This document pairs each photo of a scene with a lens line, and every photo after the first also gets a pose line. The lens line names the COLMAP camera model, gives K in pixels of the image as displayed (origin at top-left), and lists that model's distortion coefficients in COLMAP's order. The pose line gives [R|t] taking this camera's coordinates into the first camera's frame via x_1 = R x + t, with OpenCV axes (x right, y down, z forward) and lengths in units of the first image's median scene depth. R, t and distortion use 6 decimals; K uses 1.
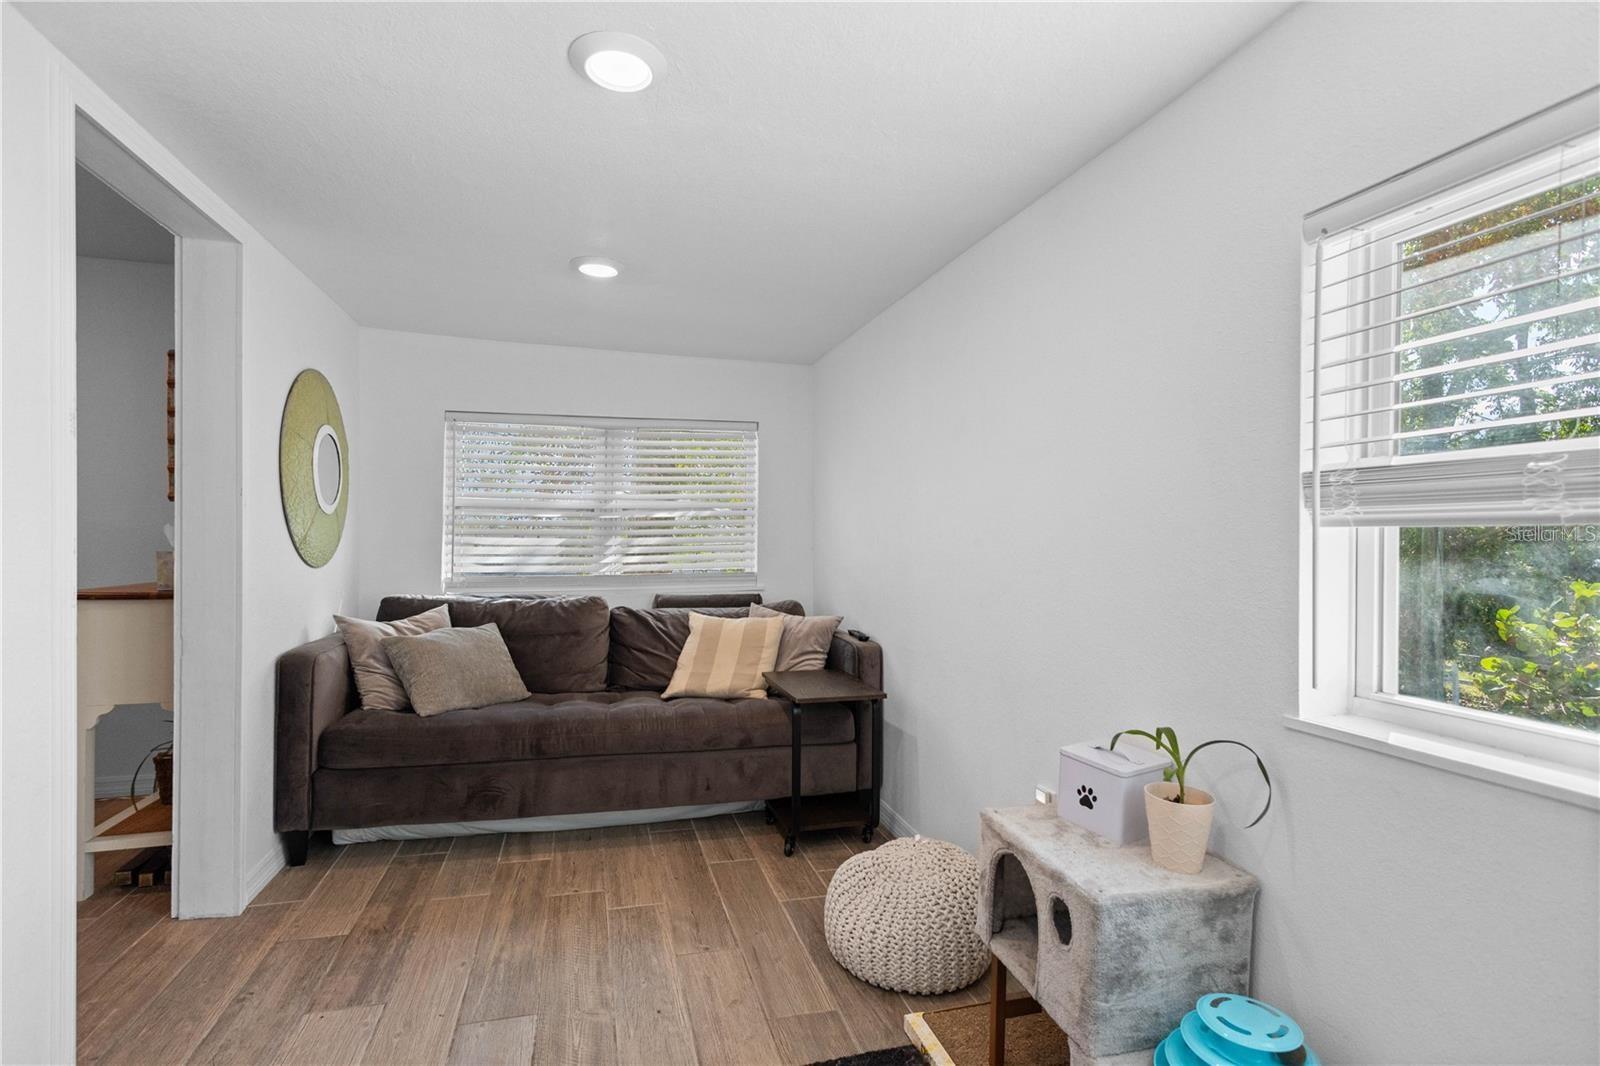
lens RADIAL K [[750.0, 0, 807.3], [0, 750.0, 539.8], [0, 0, 1]] dist [0.002663, 0.000333]
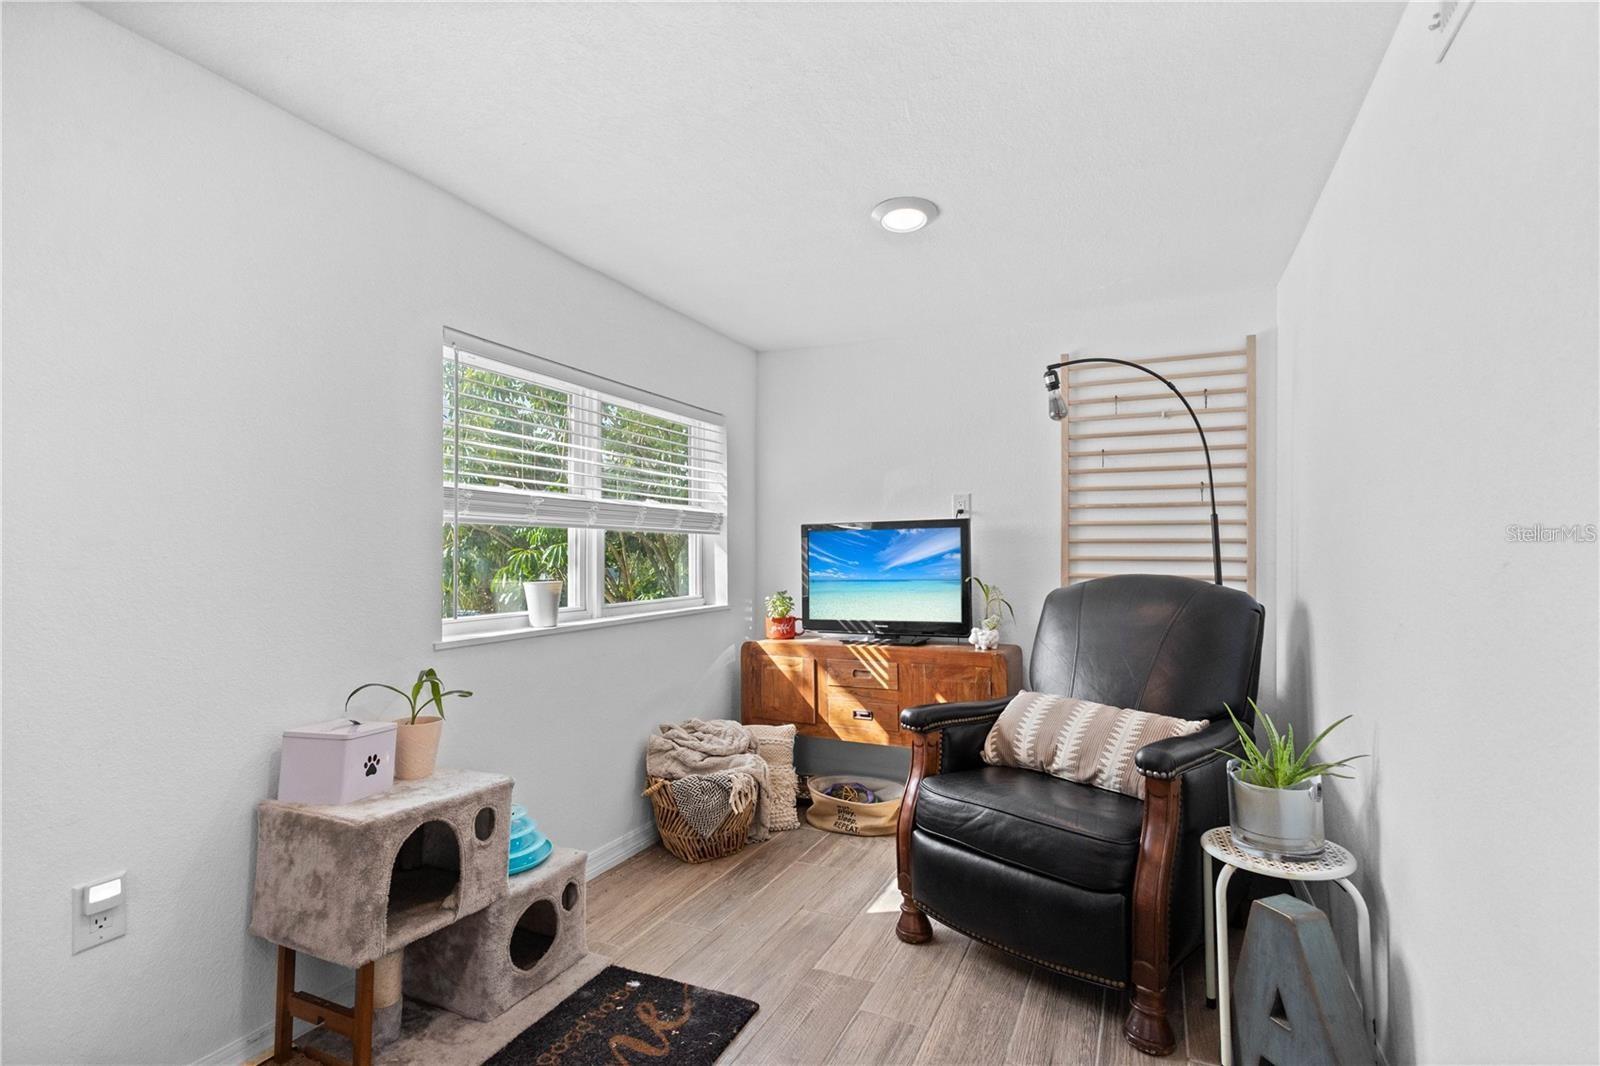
lens RADIAL K [[750.0, 0, 807.3], [0, 750.0, 539.8], [0, 0, 1]] dist [0.002663, 0.000333]
pose [[-0.744621, 0.012877, 0.667363, -0.854329], [0.001456, 0.999843, -0.017668, 0.046119], [-0.667486, -0.012184, -0.744523, 1.476409]]
